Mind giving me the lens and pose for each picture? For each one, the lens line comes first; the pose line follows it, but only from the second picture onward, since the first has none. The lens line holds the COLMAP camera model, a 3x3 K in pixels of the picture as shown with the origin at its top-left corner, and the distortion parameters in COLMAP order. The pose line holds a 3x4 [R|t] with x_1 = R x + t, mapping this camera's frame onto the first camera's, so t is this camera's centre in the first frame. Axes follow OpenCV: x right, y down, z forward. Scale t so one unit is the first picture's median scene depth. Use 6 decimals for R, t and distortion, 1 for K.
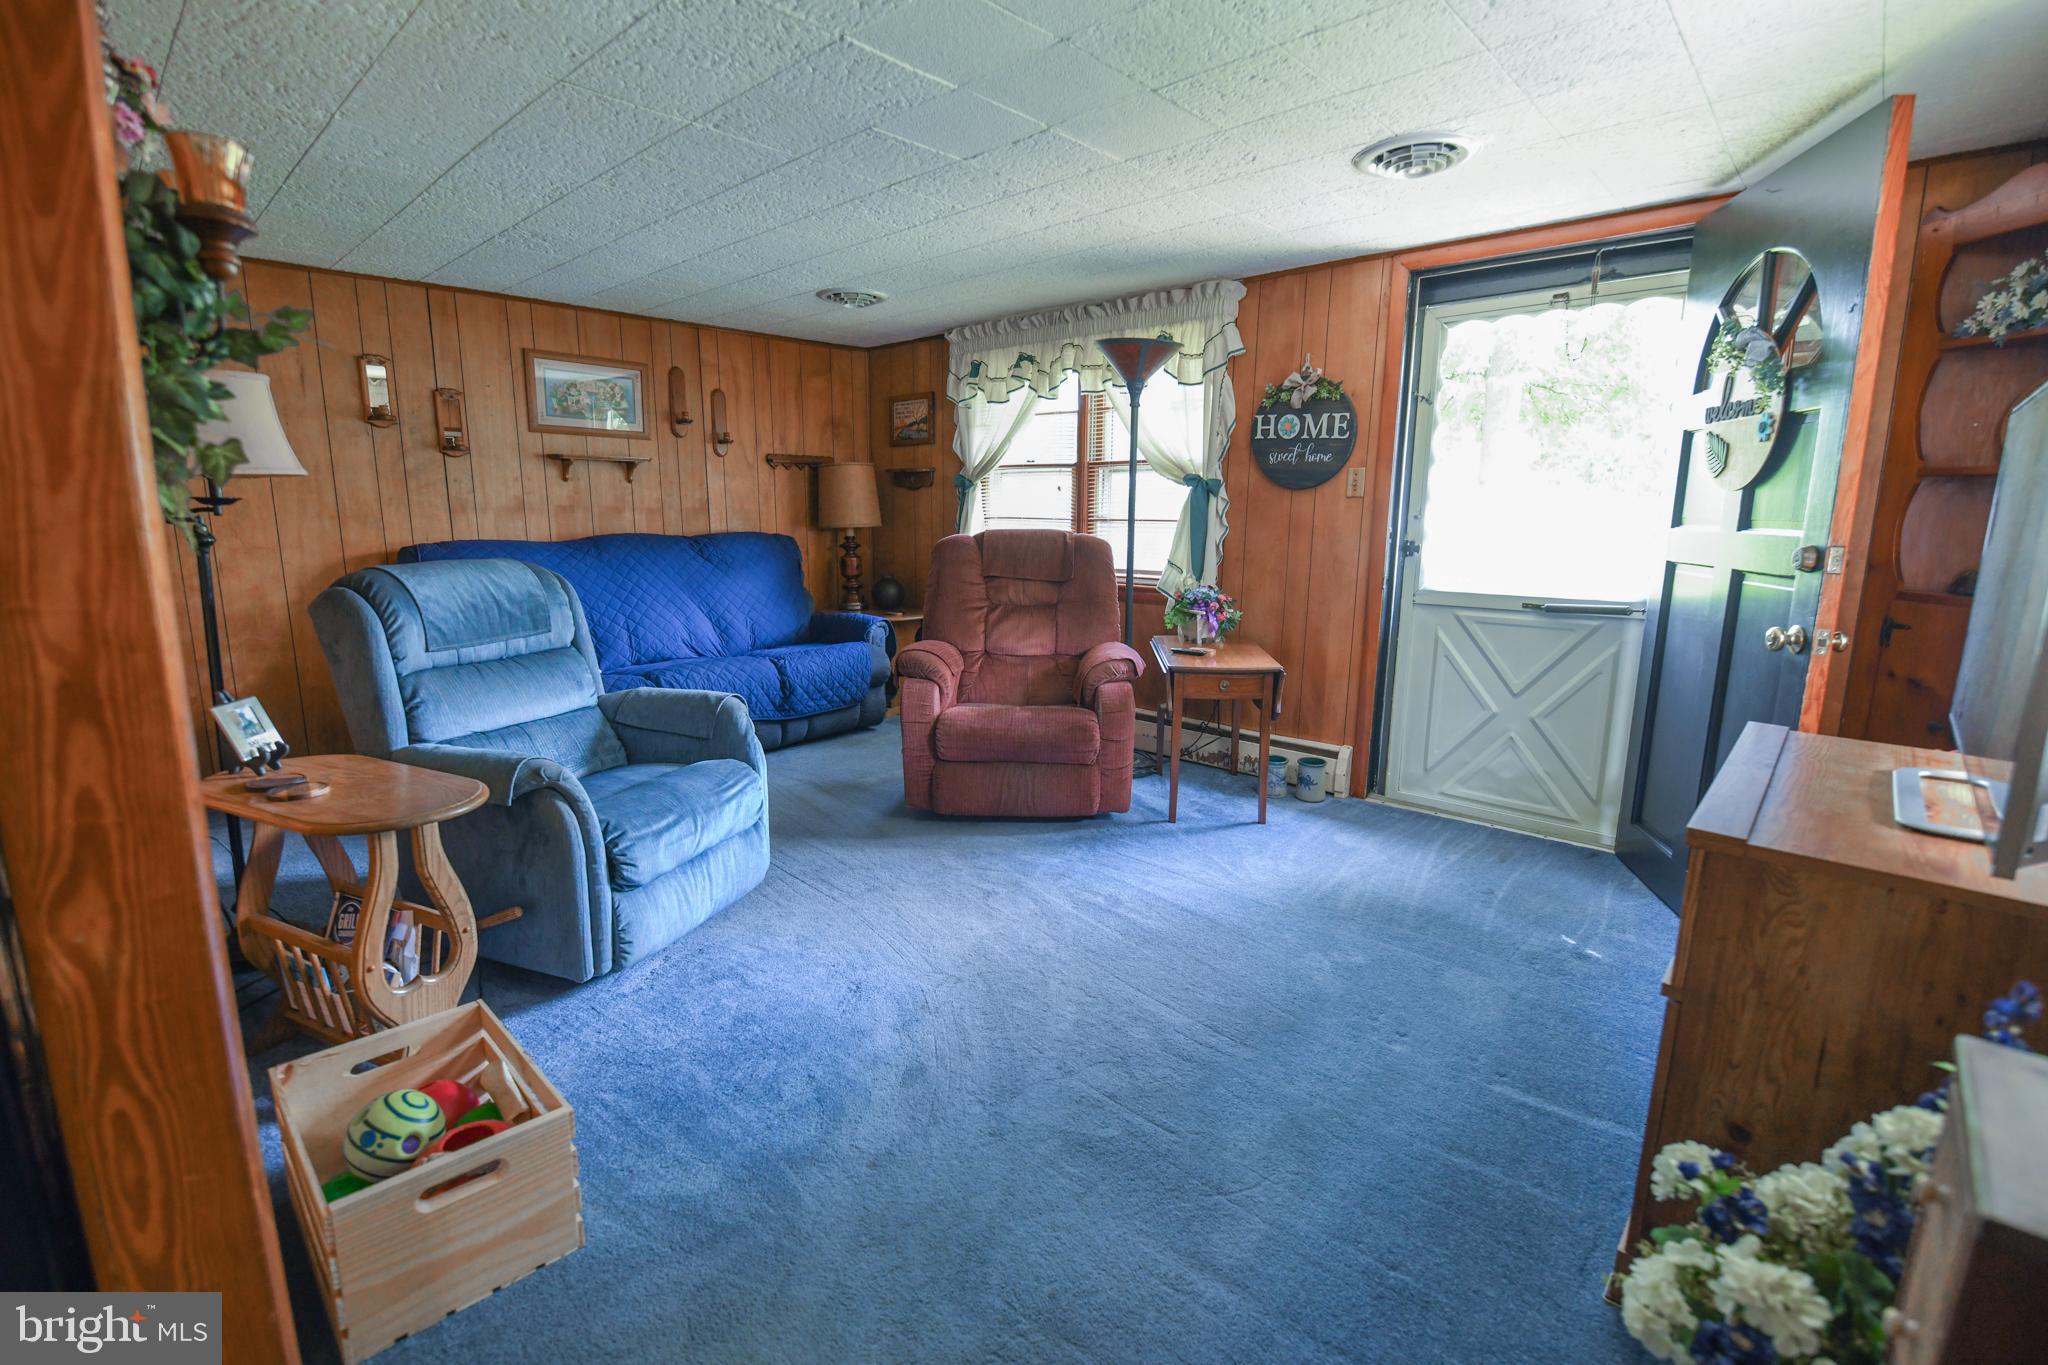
lens RADIAL K [[903.7, 0, 1031.4], [0, 903.7, 672.4], [0, 0, 1]] dist [-0.002783, -0.008732]
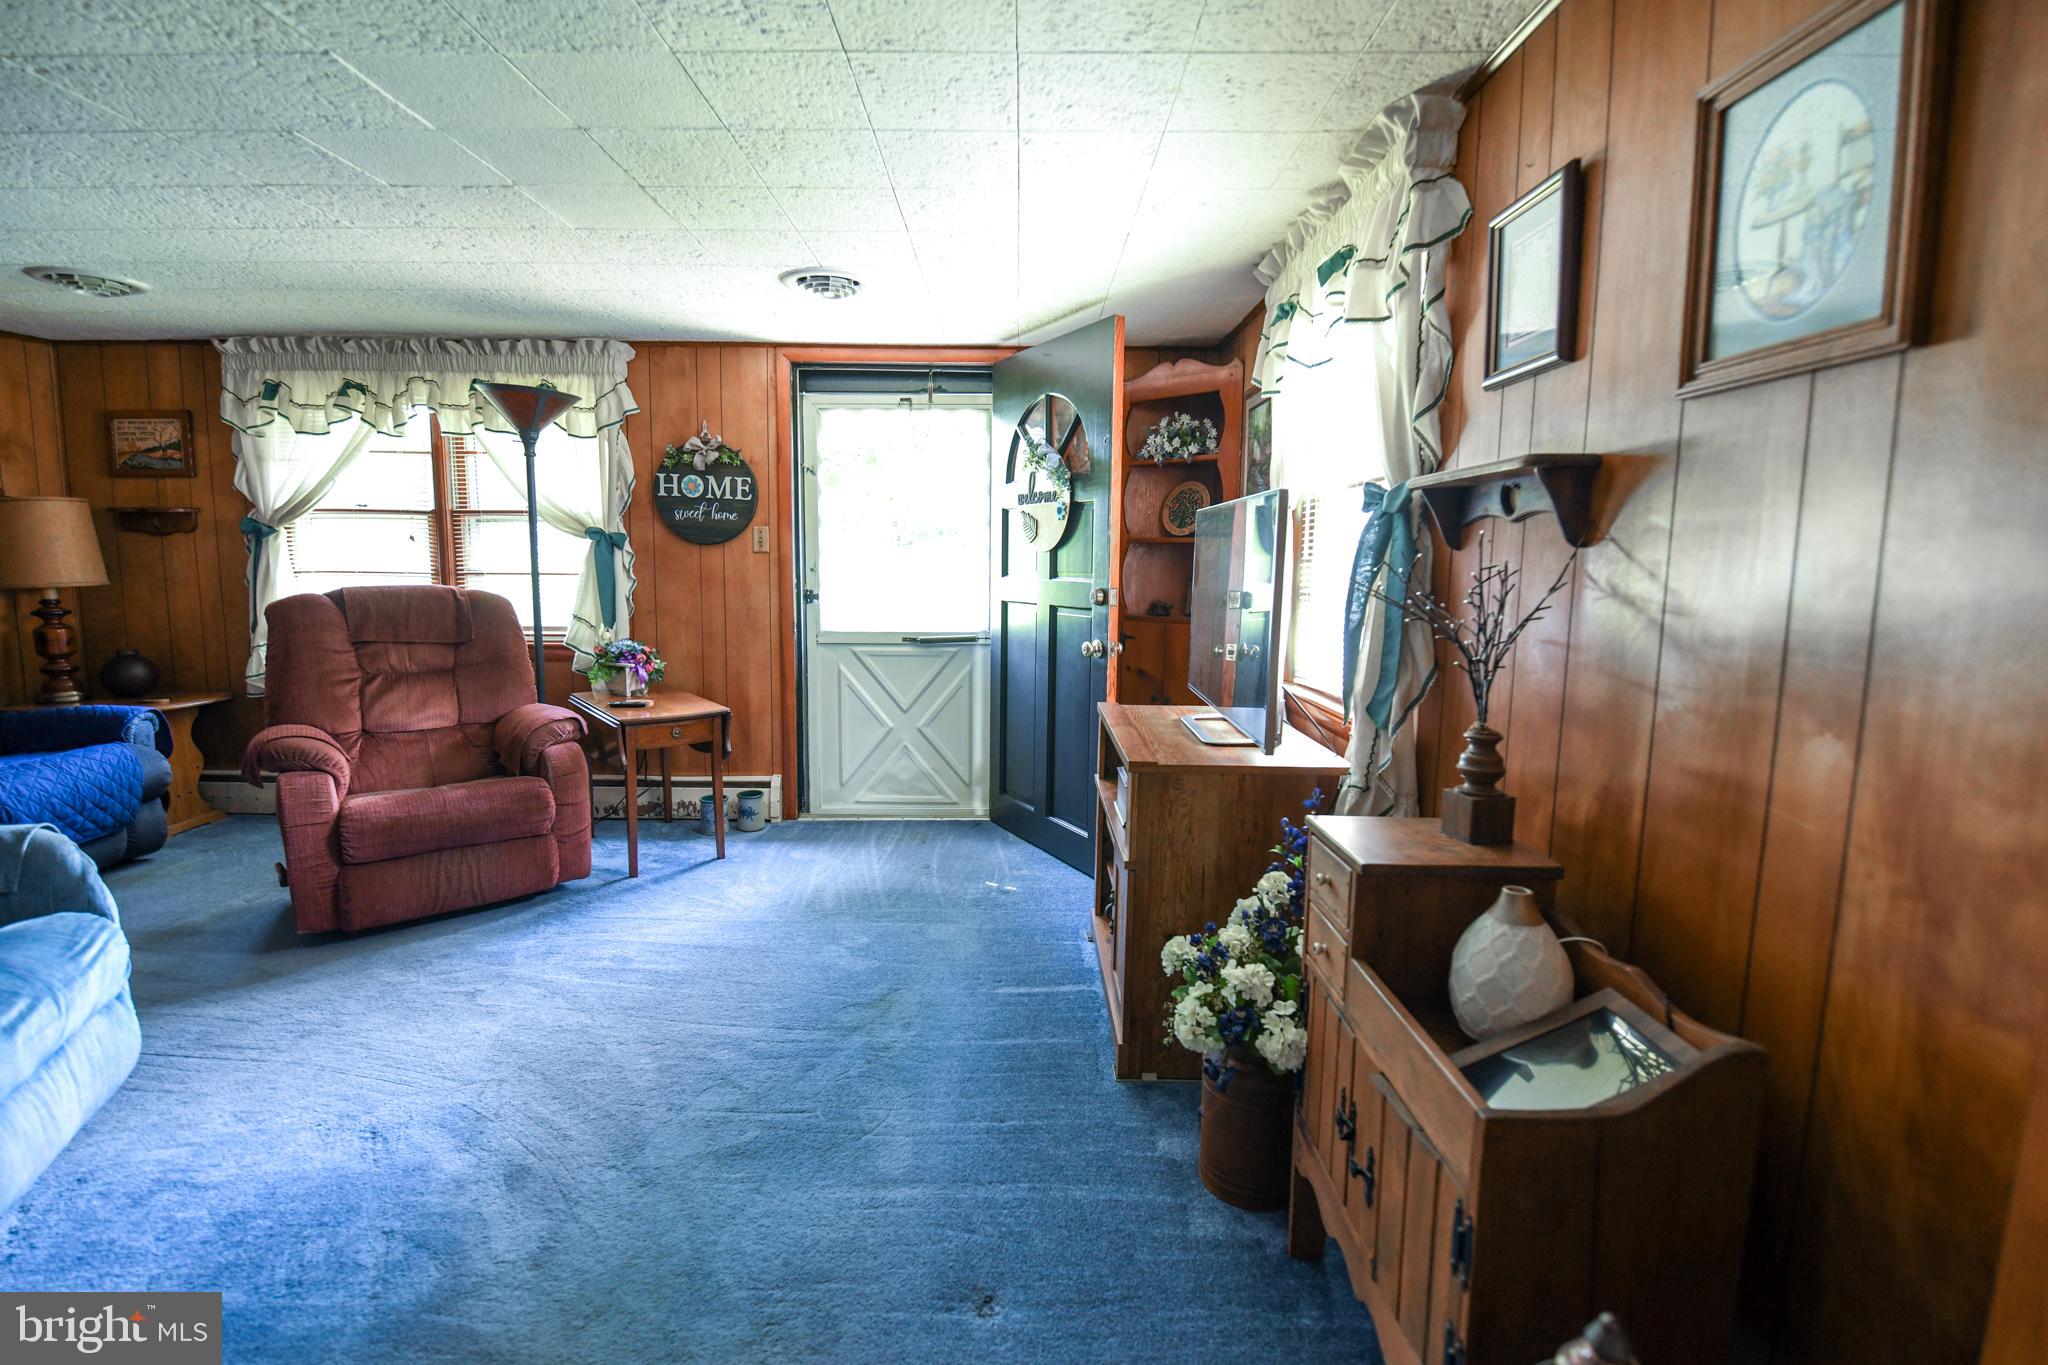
lens RADIAL K [[903.7, 0, 1027.2], [0, 903.7, 667.1], [0, 0, 1]] dist [-0.002783, -0.008732]
pose [[0.734546, -0.077352, 0.674135, -0.212230], [0.116186, 0.993147, -0.012642, -0.000007], [-0.668538, 0.087612, 0.738500, -0.046716]]
